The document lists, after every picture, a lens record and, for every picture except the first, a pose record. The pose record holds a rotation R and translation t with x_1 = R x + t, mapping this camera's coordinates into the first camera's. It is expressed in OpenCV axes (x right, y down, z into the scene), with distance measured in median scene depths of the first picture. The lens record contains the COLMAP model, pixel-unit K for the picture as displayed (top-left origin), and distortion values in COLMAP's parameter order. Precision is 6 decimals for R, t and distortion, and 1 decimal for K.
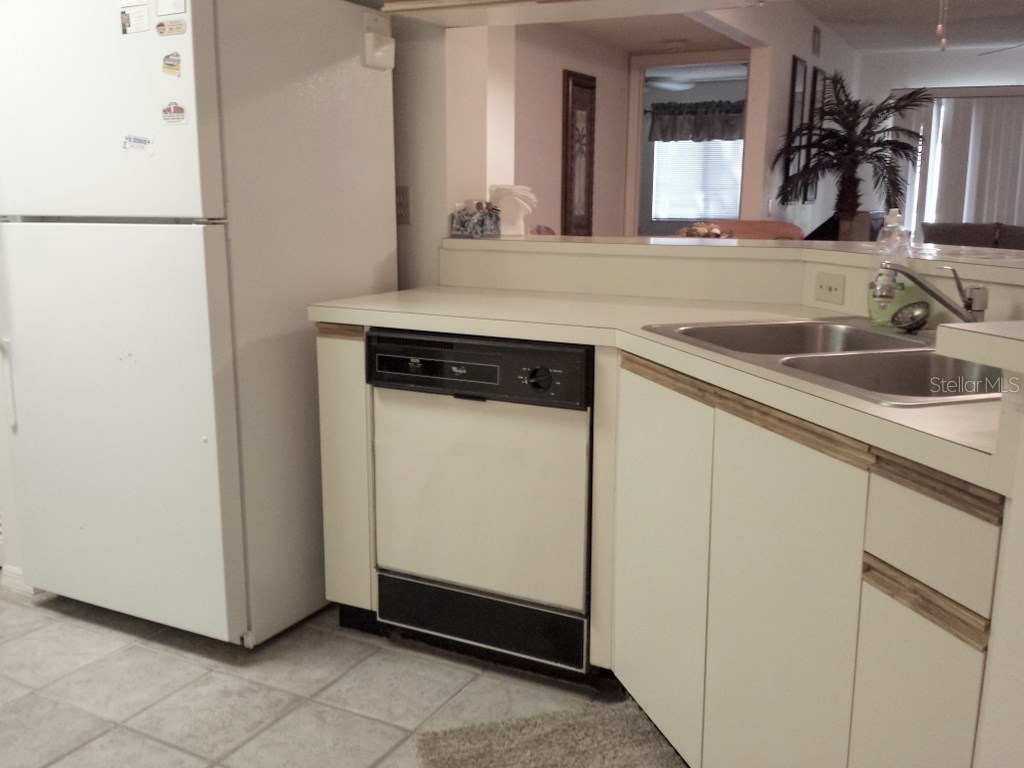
lens RADIAL K [[981.0, 0, 512.0], [0, 981.0, 384.0], [0, 0, 1]] dist [-0.006632, -0.002993]
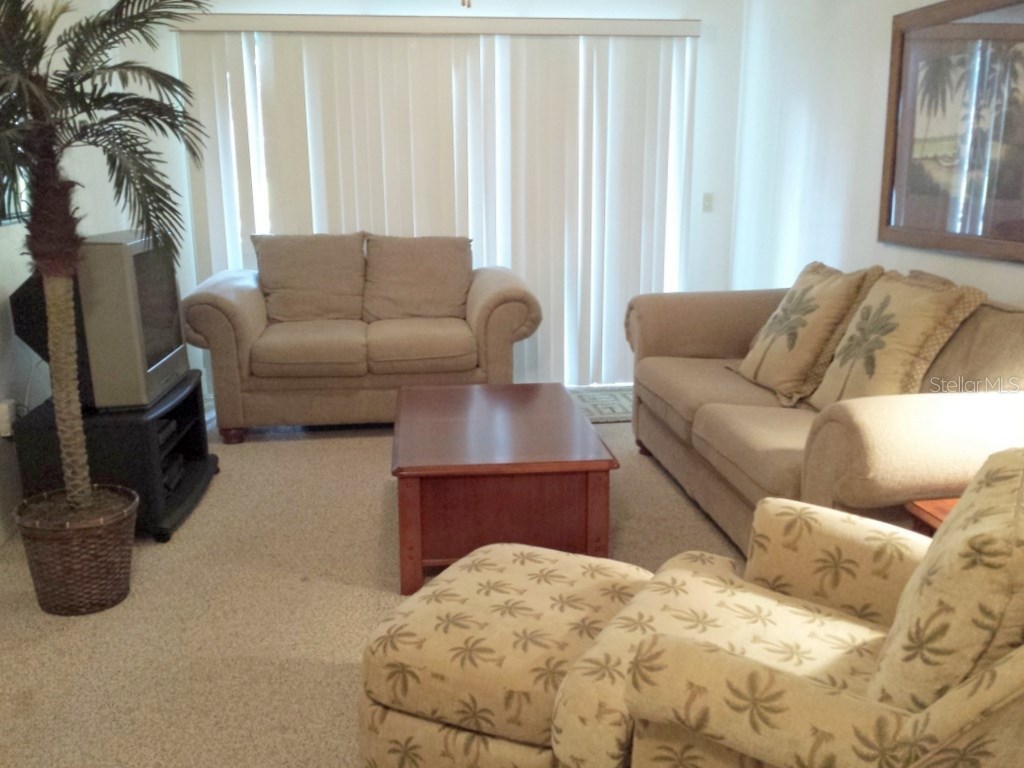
lens RADIAL K [[947.9, 0, 512.0], [0, 947.9, 384.0], [0, 0, 1]] dist [0.103653, -0.254266]
pose [[0.816478, -0.144604, 0.558975, 0.259021], [0.123391, 0.989464, 0.075735, -0.125258], [-0.564037, 0.007136, 0.825719, 0.524441]]
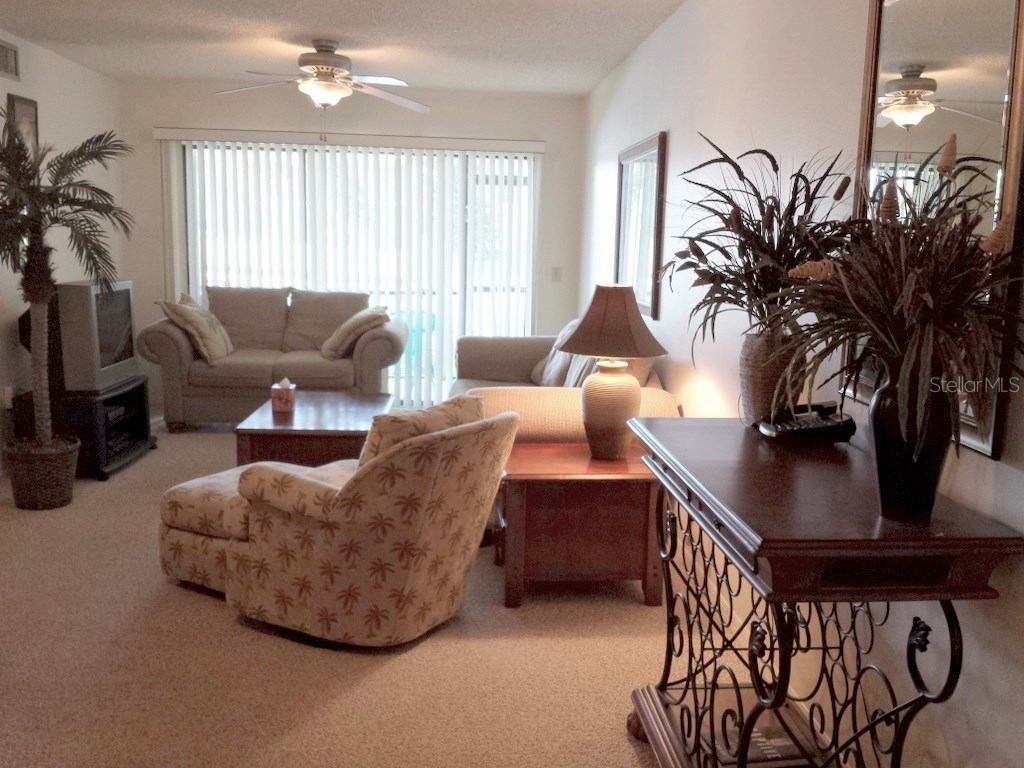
lens RADIAL K [[947.9, 0, 512.0], [0, 947.9, 384.0], [0, 0, 1]] dist [0.103653, -0.254266]
pose [[0.848337, -0.074807, 0.524145, 0.259772], [0.087077, 0.996201, 0.001243, -0.074429], [-0.522247, 0.044587, 0.851628, 0.193311]]
